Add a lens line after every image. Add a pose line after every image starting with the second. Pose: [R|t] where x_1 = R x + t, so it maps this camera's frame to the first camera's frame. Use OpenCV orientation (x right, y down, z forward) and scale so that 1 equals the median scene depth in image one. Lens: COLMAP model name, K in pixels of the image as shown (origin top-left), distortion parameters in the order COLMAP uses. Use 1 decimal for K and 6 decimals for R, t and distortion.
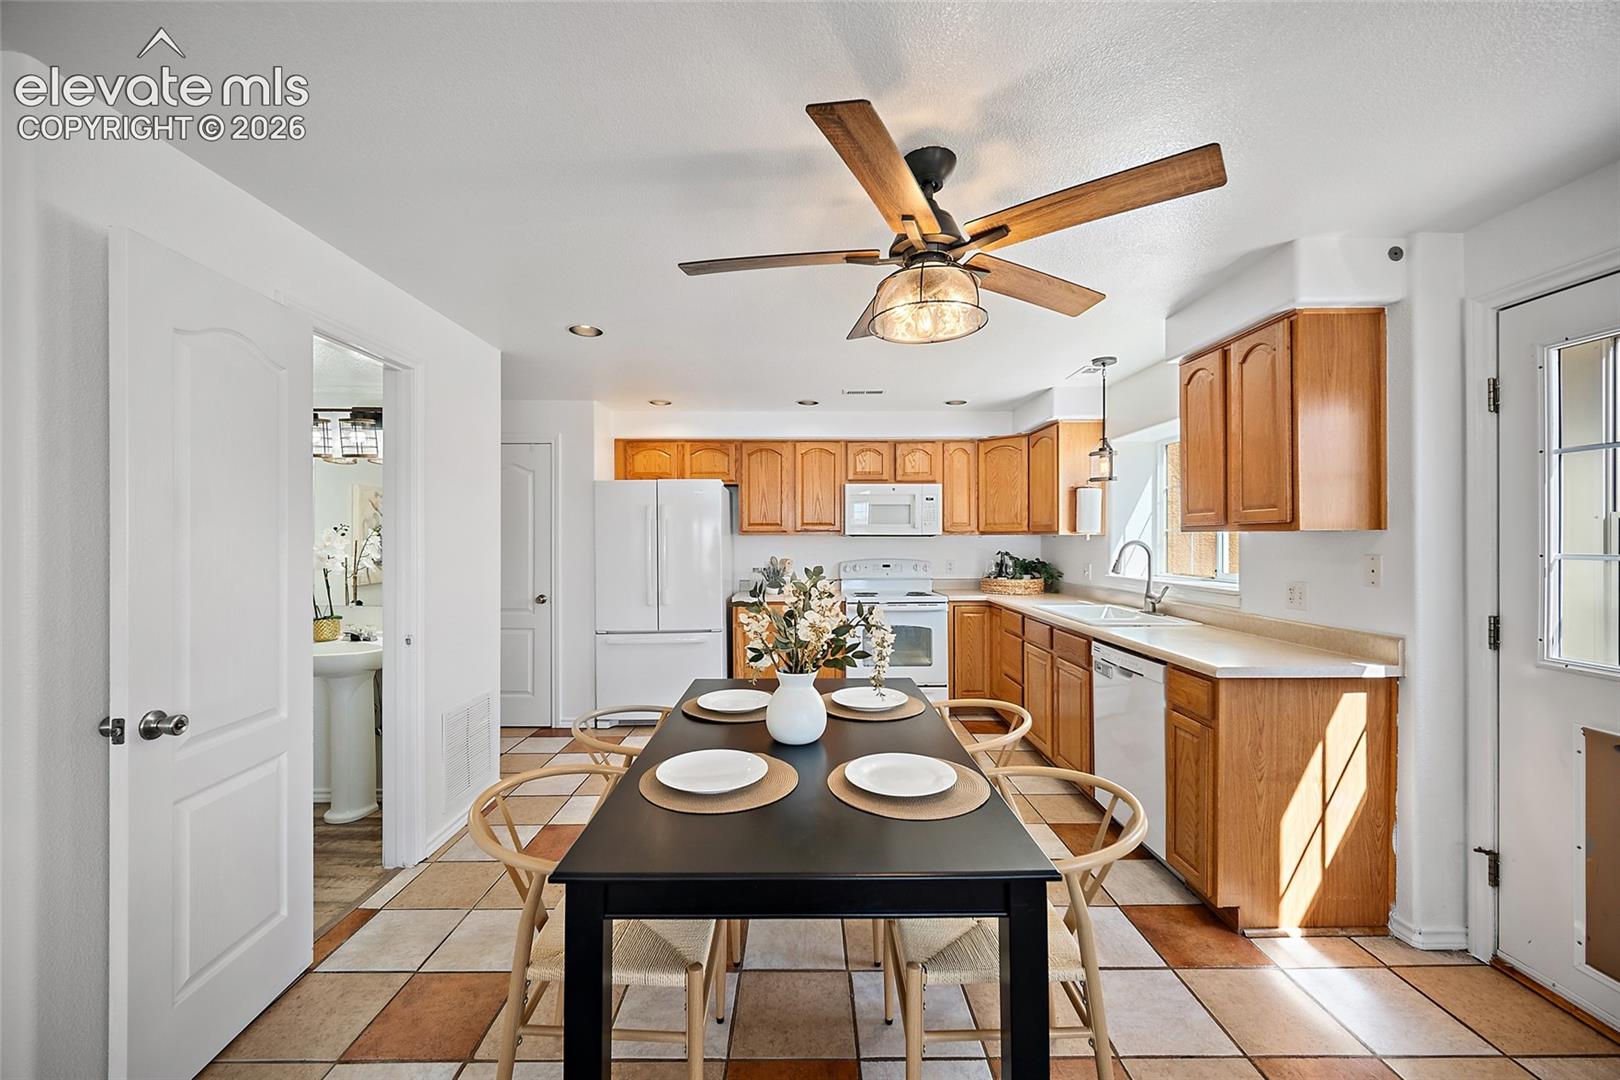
lens RADIAL K [[634.6, 0, 805.7], [0, 634.6, 536.2], [0, 0, 1]] dist [-0.005358, 0.000720]
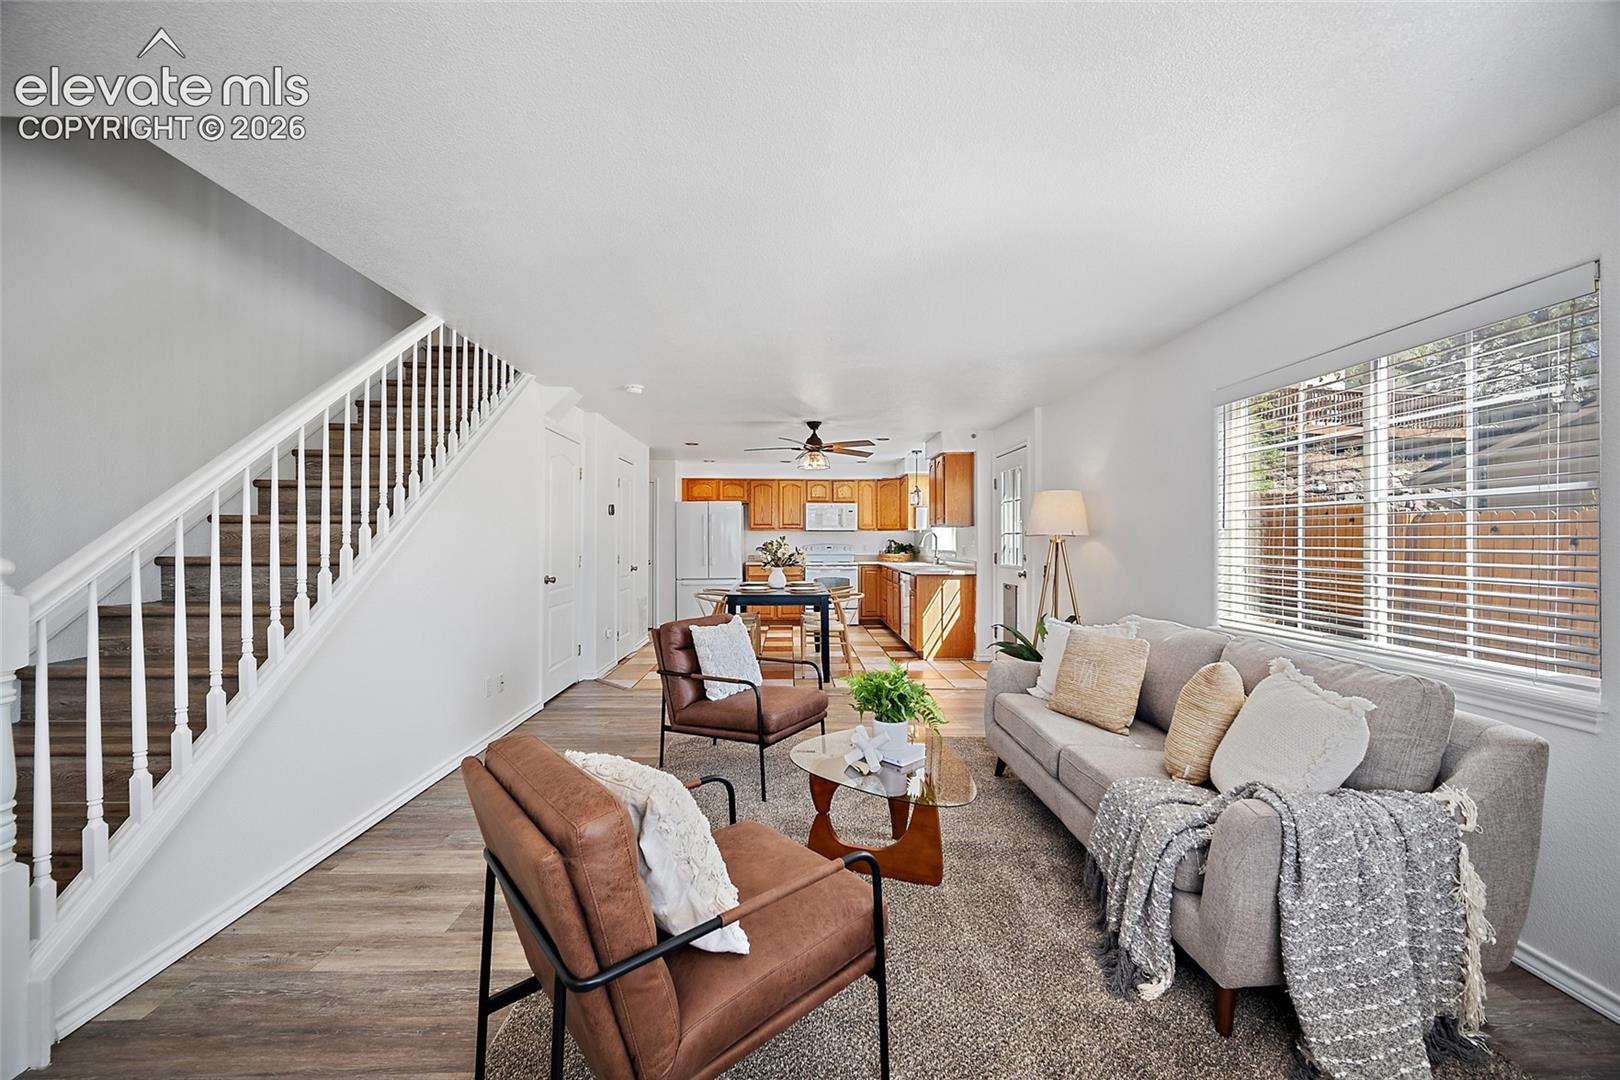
lens RADIAL K [[634.6, 0, 811.7], [0, 634.6, 540.5], [0, 0, 1]] dist [-0.005358, 0.000720]
pose [[0.999586, 0.001888, 0.028720, 0.026444], [-0.001970, 0.999994, 0.002848, 0.022892], [-0.028714, -0.002903, 0.999583, -0.893775]]
